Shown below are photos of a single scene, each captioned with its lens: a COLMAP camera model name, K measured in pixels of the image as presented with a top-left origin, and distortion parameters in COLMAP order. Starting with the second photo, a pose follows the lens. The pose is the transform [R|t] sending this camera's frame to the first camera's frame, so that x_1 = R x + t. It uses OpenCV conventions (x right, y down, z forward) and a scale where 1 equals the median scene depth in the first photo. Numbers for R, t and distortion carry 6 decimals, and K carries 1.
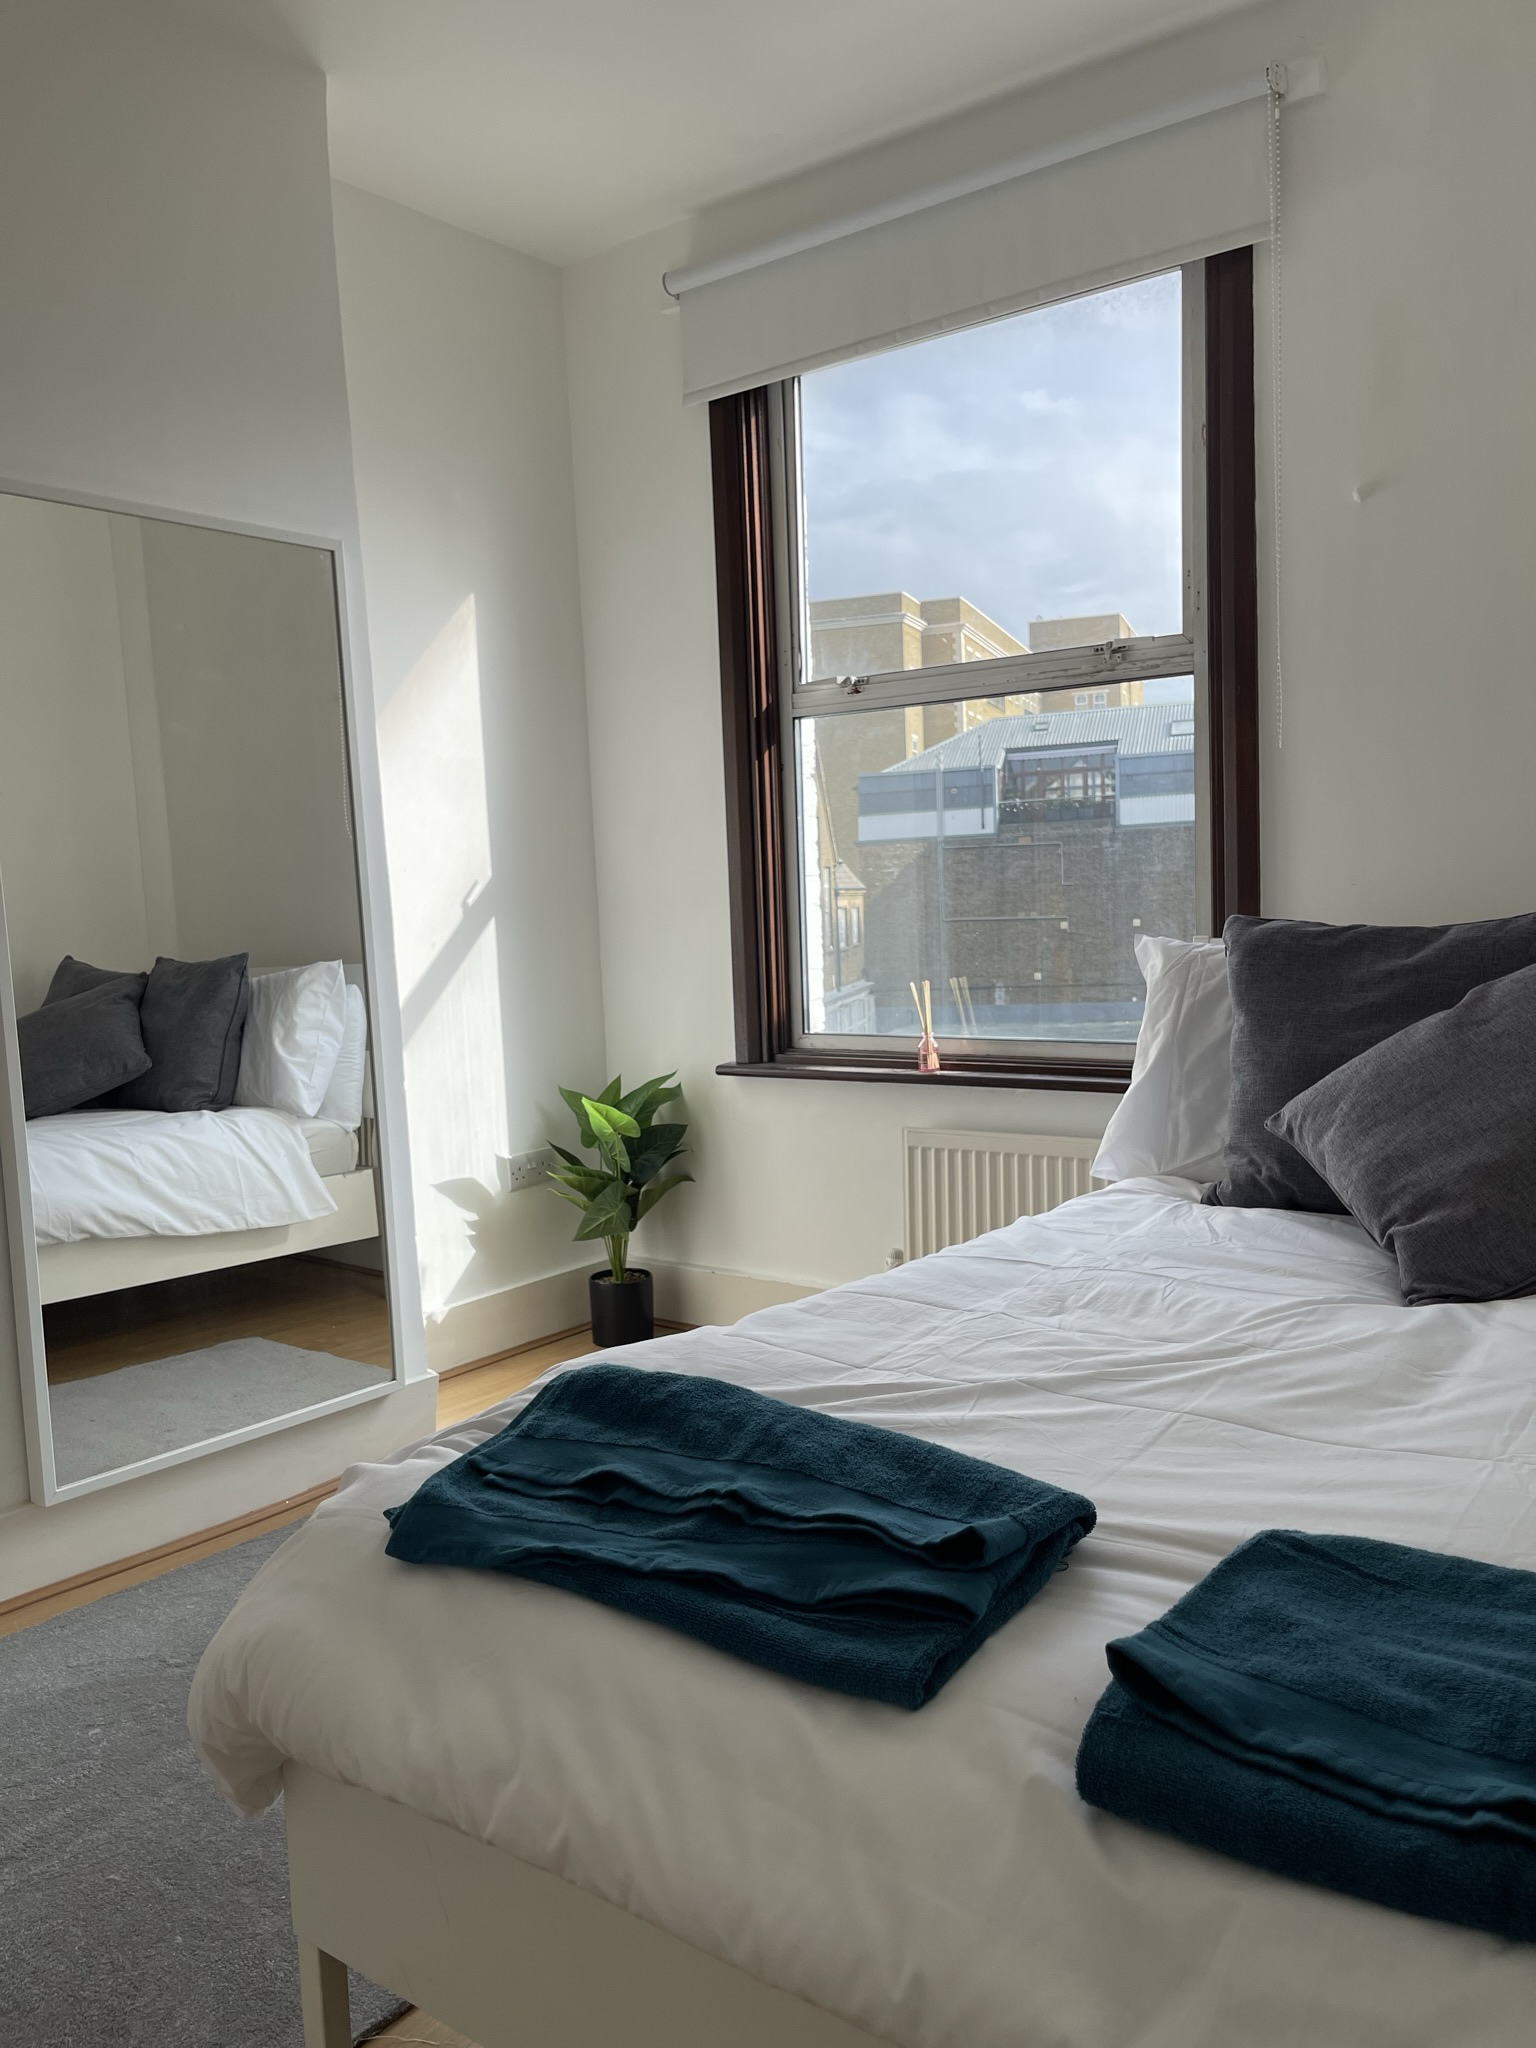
lens RADIAL K [[1537.6, 0, 772.2], [0, 1537.6, 1034.6], [0, 0, 1]] dist [0.070848, -0.093710]
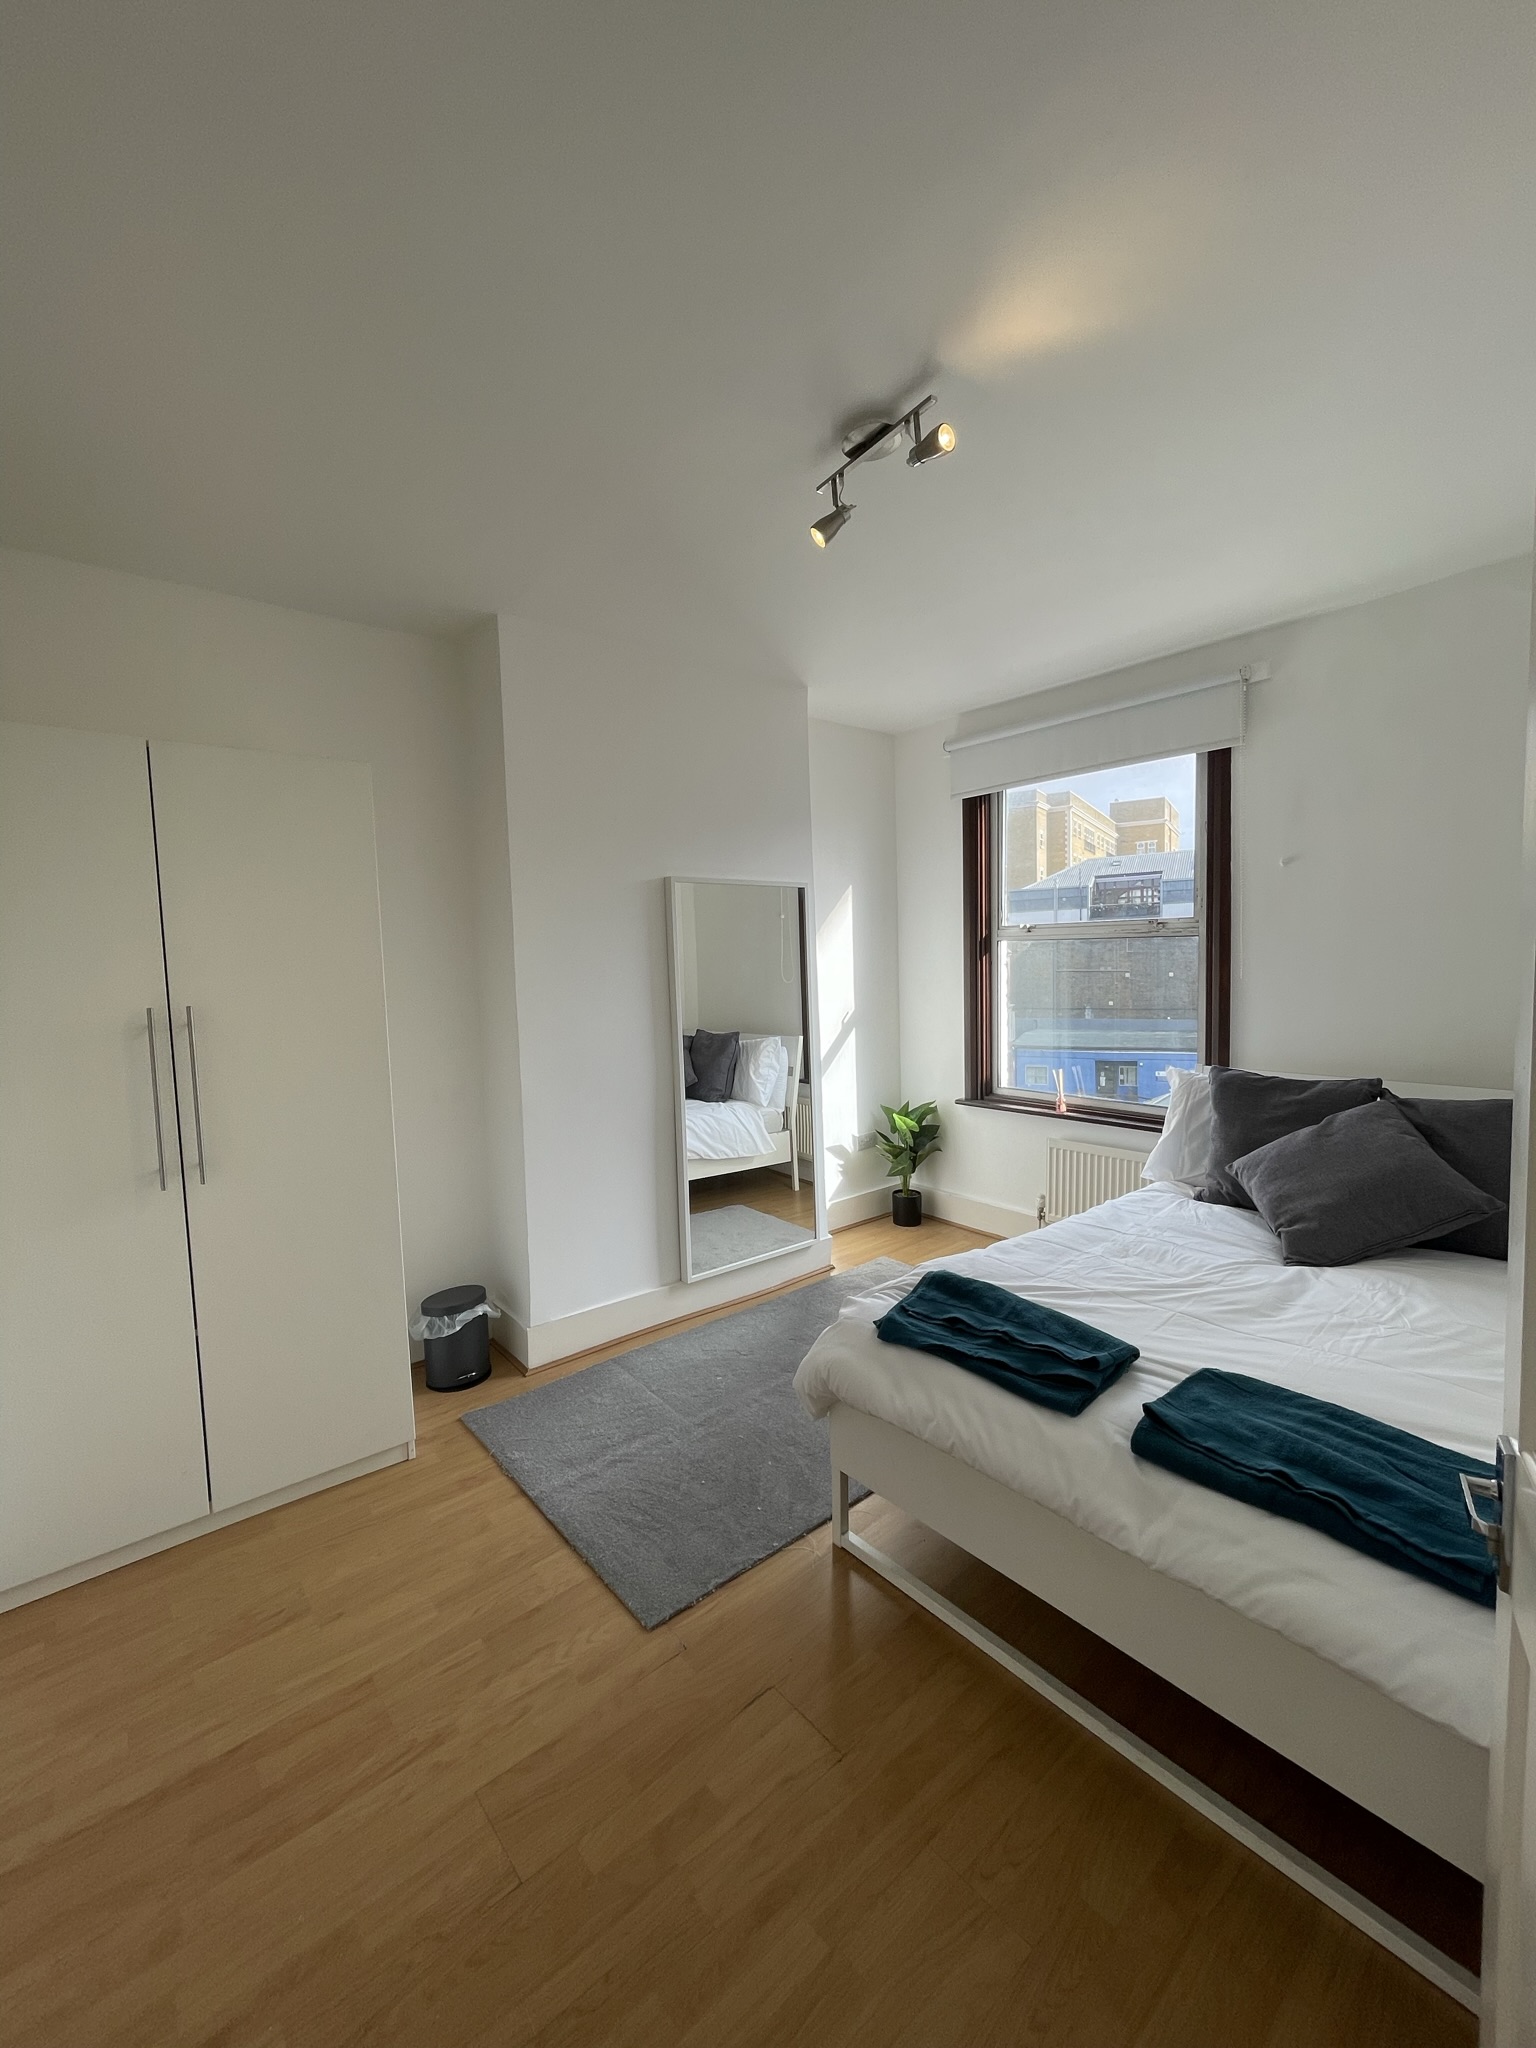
lens RADIAL K [[818.0, 0, 778.9], [0, 818.0, 1018.1], [0, 0, 1]] dist [-0.001602, -0.000424]
pose [[0.976689, 0.027488, -0.212893, -0.065571], [-0.029970, 0.999515, -0.008439, -0.133539], [0.212558, 0.014623, 0.977039, -0.297113]]
